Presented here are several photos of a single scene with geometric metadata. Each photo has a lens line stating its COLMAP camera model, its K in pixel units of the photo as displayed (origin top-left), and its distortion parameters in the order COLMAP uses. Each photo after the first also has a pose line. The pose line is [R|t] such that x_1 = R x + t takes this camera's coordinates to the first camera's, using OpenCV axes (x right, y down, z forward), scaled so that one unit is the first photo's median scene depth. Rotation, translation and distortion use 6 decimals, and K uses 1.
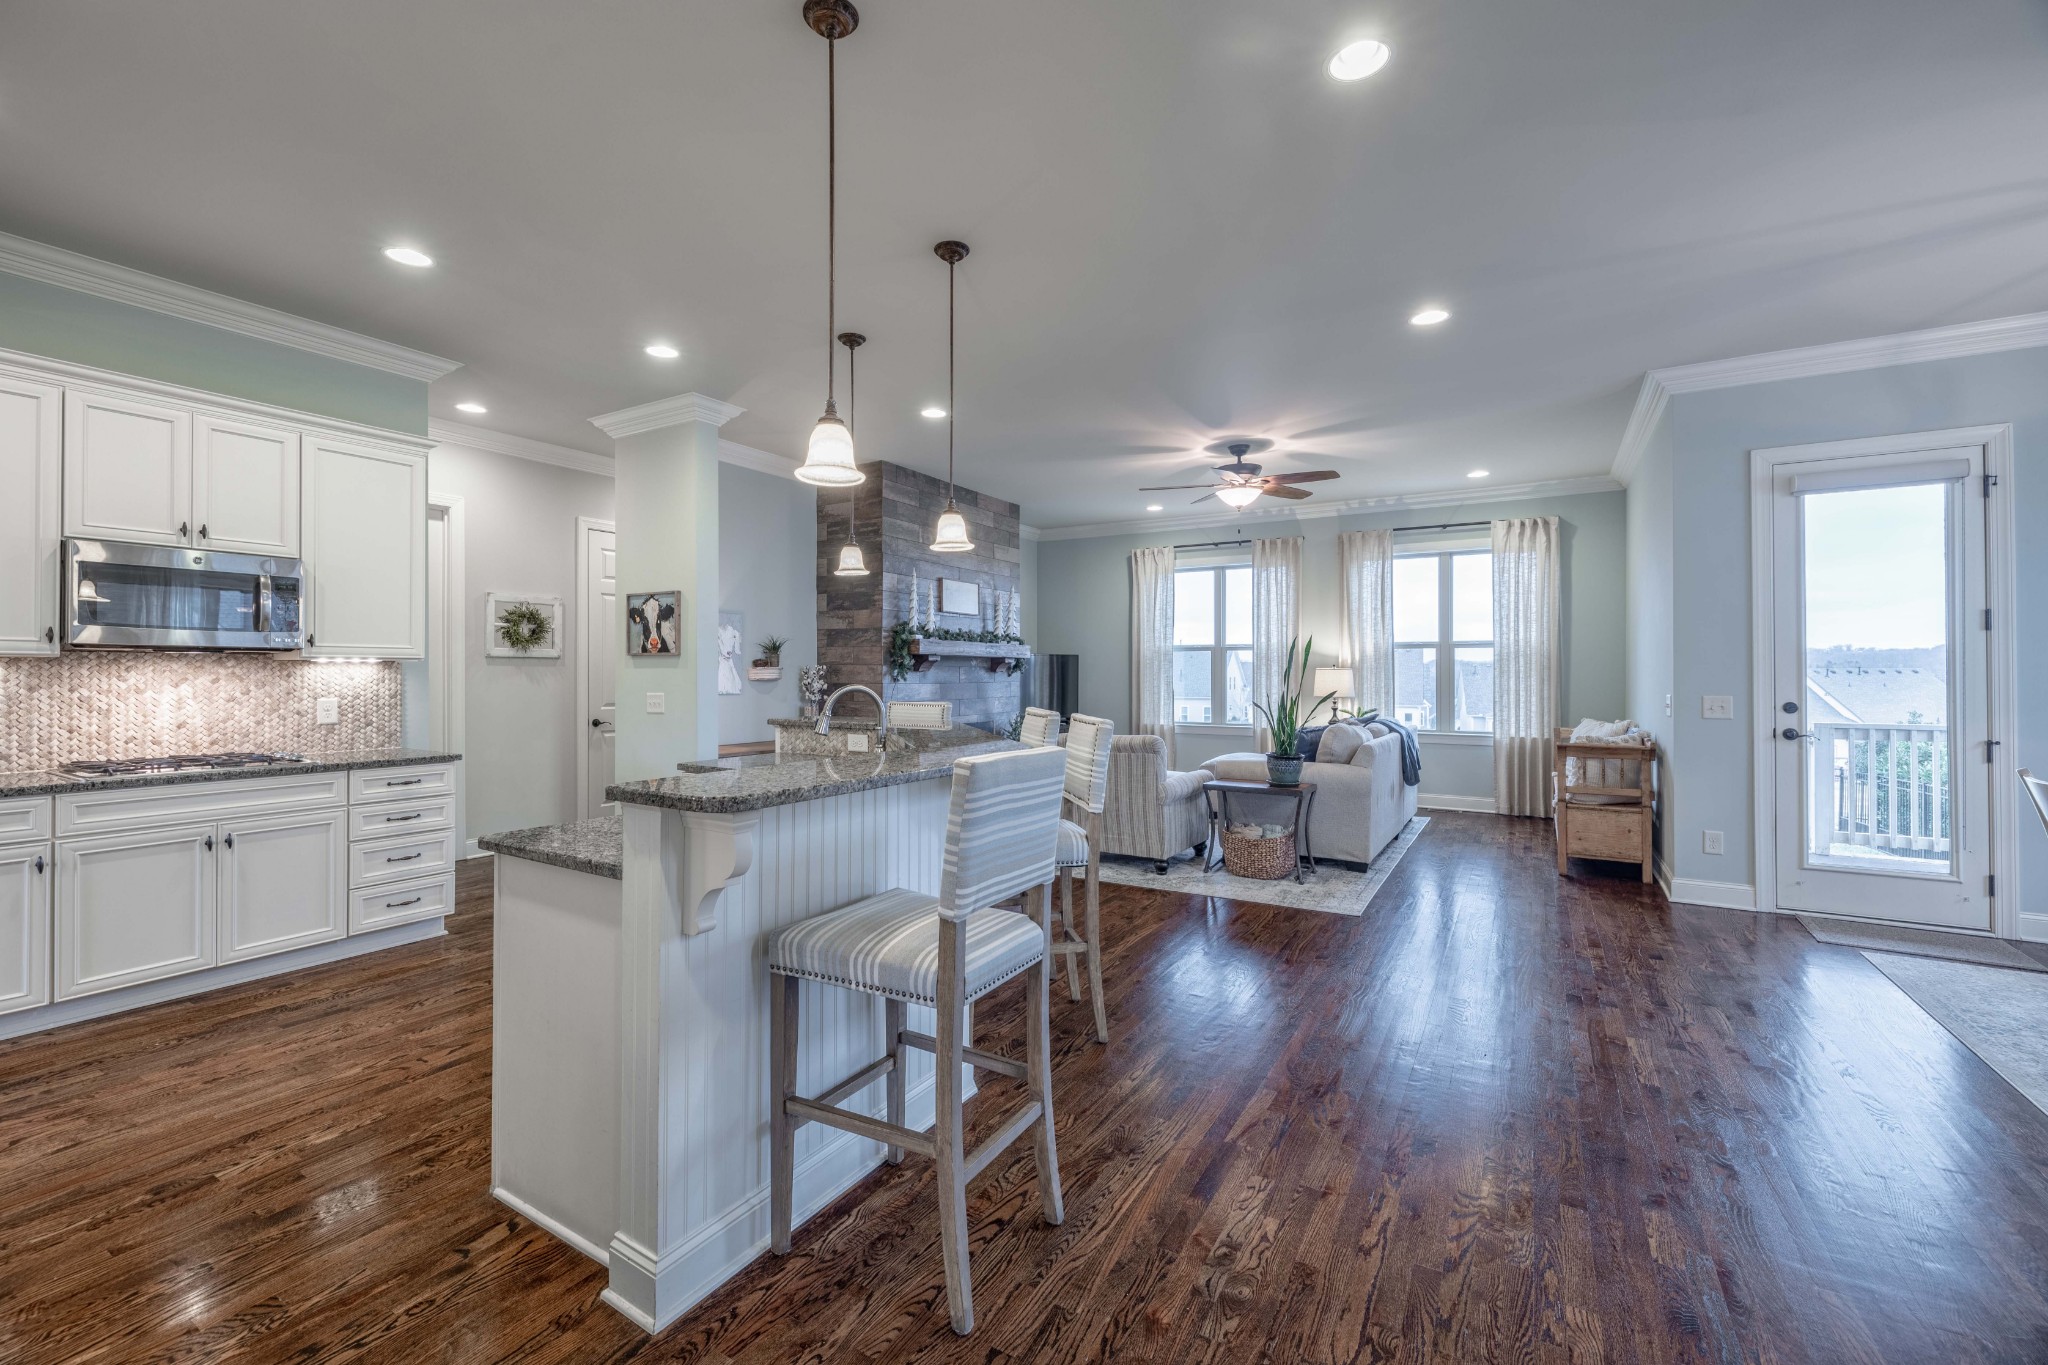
lens RADIAL K [[874.9, 0, 1005.1], [0, 874.9, 673.3], [0, 0, 1]] dist [-0.001866, -0.000141]
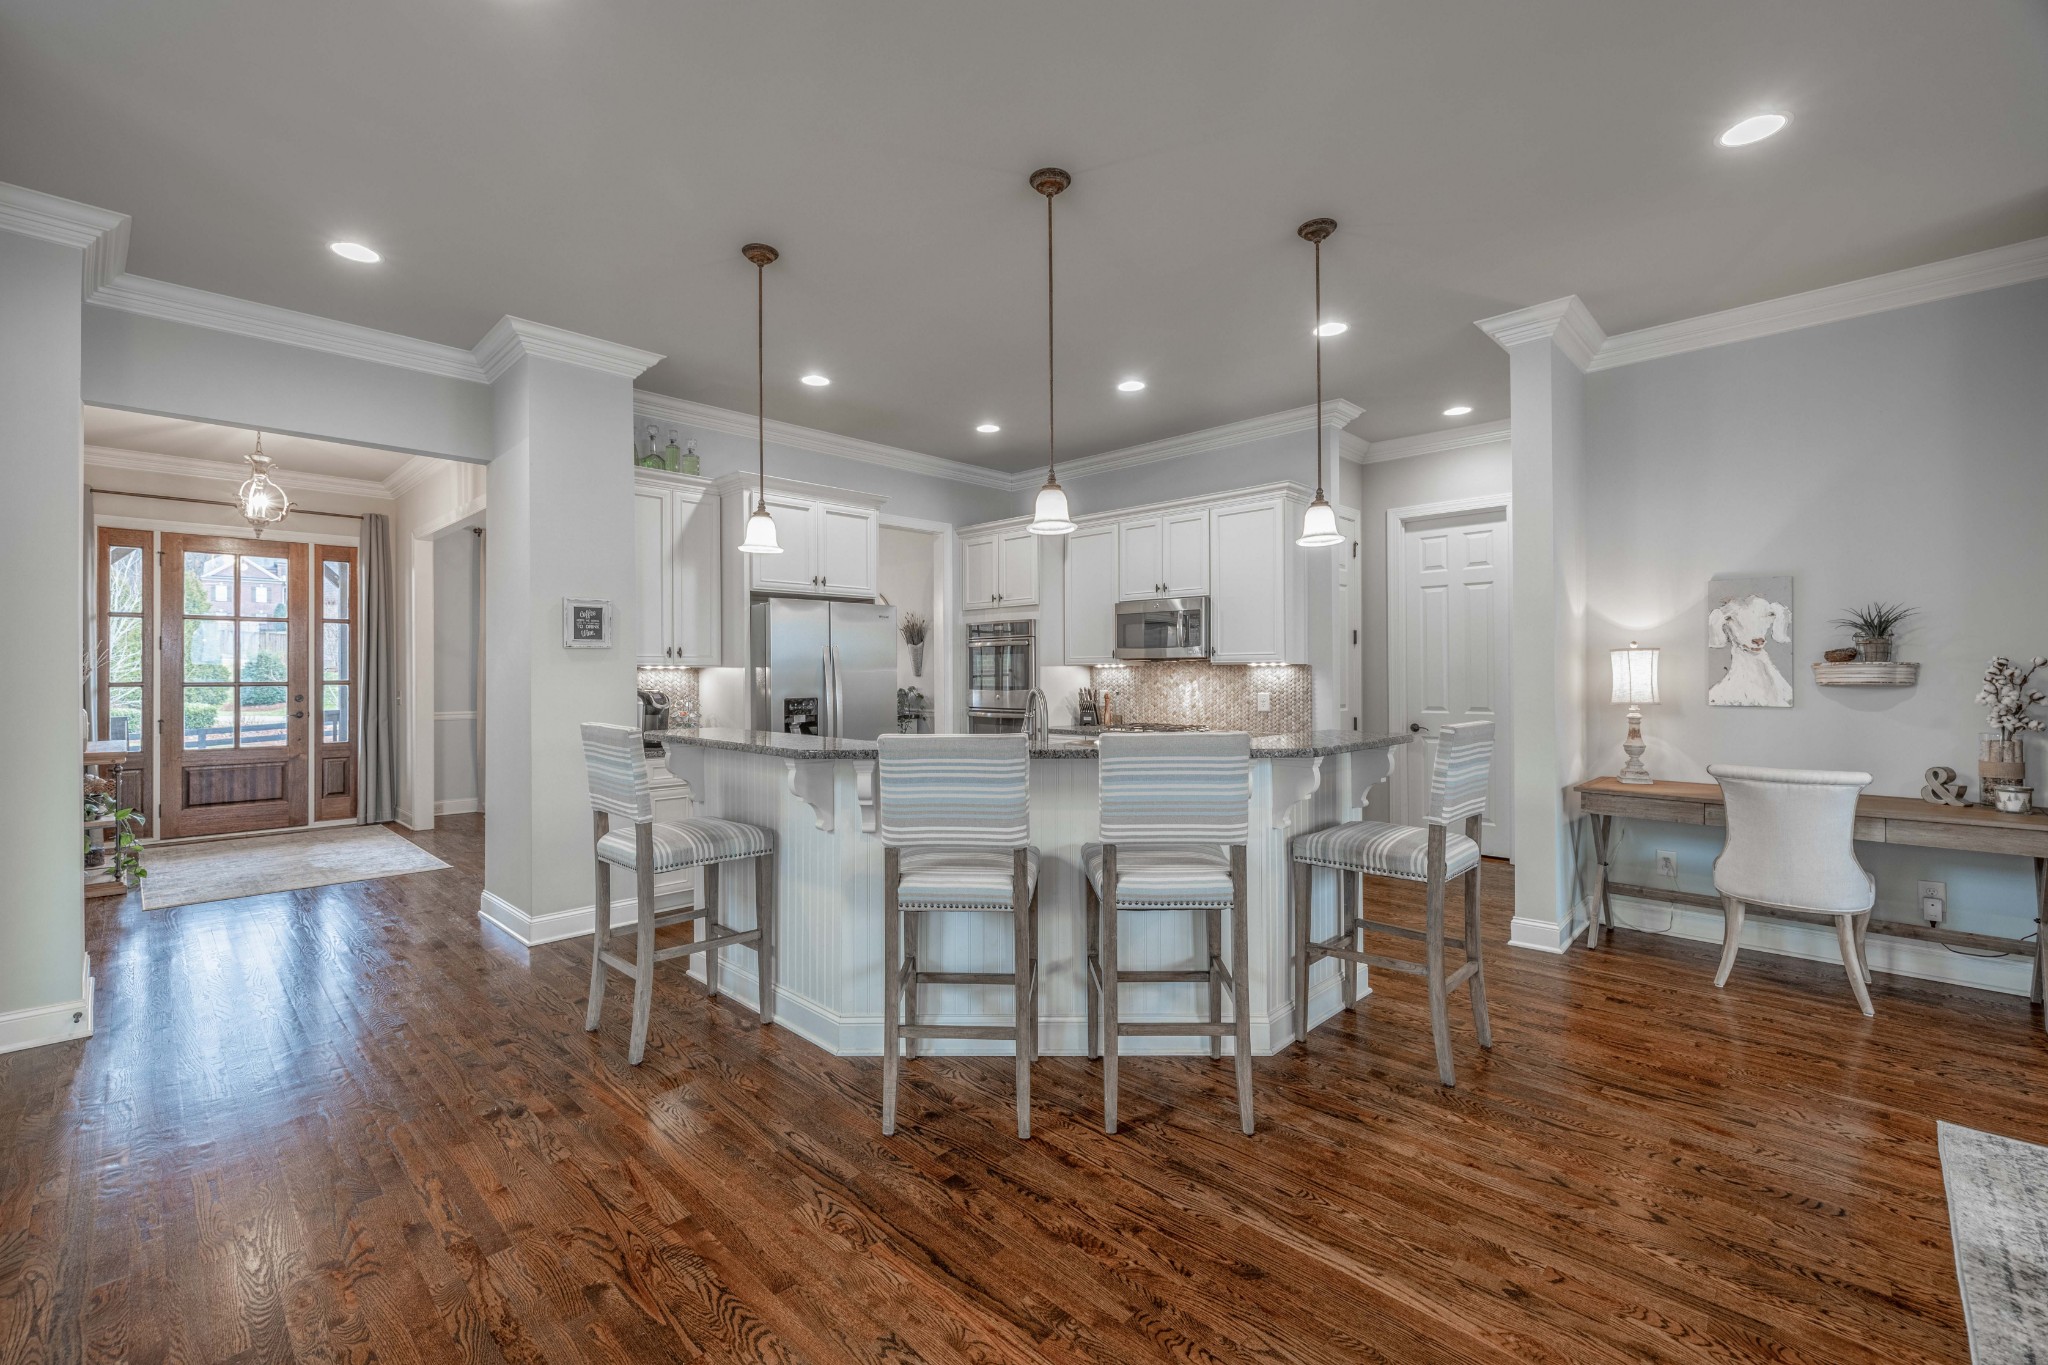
lens RADIAL K [[853.7, 0, 1009.0], [0, 853.7, 668.7], [0, 0, 1]] dist [0.001497, -0.000543]
pose [[-0.228197, -0.008297, -0.973580, 0.578879], [-0.000199, 0.999964, -0.008476, 0.002830], [0.973615, -0.001740, -0.228191, 0.884303]]
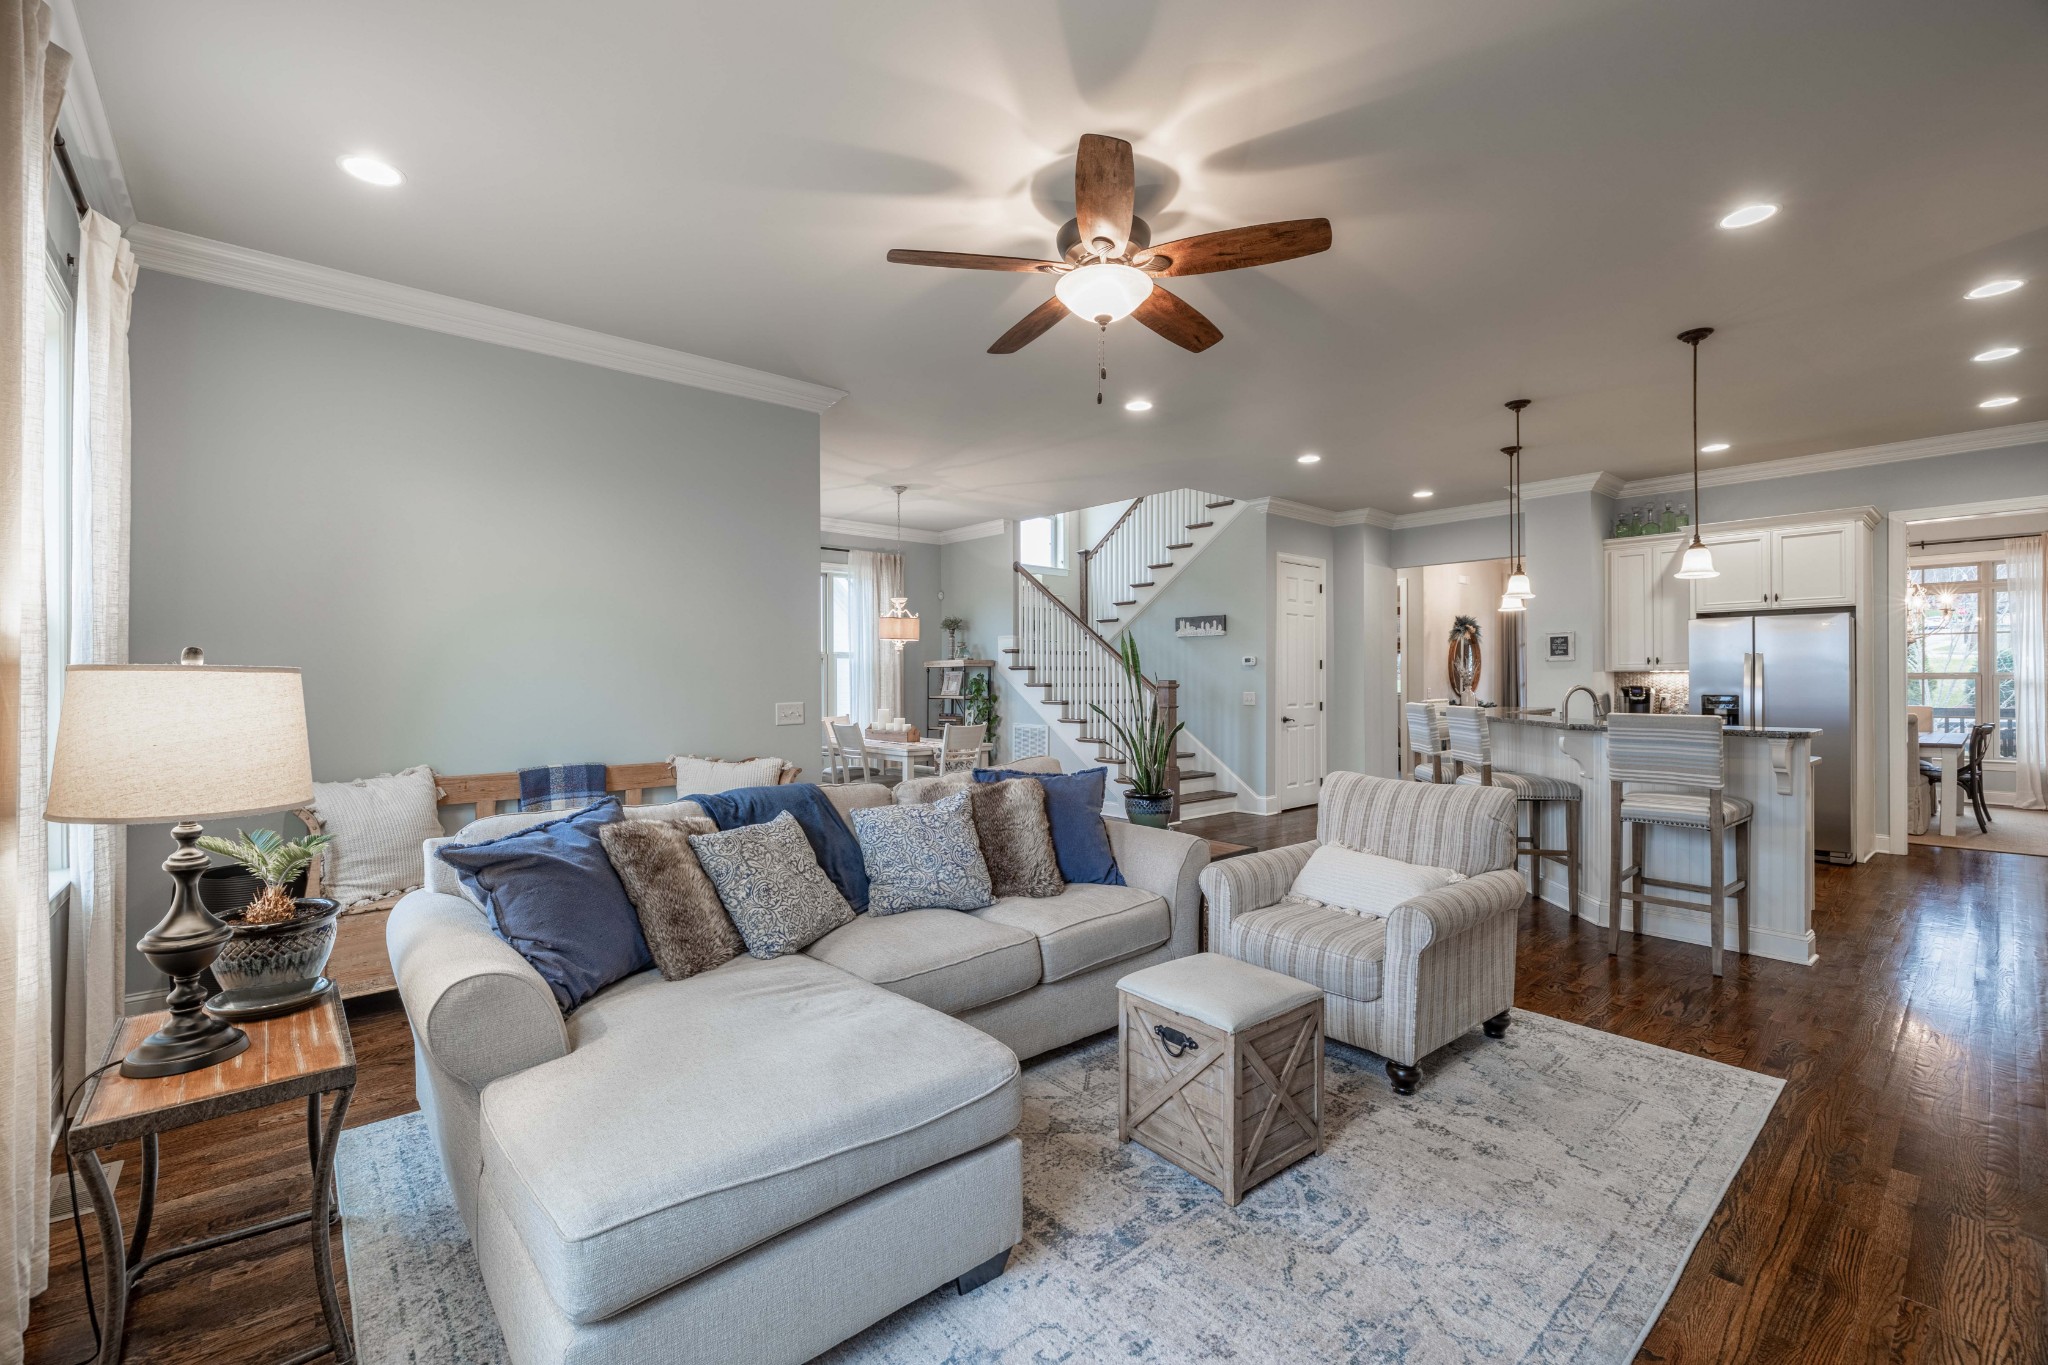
lens RADIAL K [[874.9, 0, 1005.1], [0, 874.9, 673.3], [0, 0, 1]] dist [-0.001866, -0.000141]
pose [[-0.948988, -0.000132, 0.315312, 0.238260], [-0.000213, 1.000000, -0.000224, -0.003573], [-0.315312, -0.000279, -0.948988, 2.085769]]
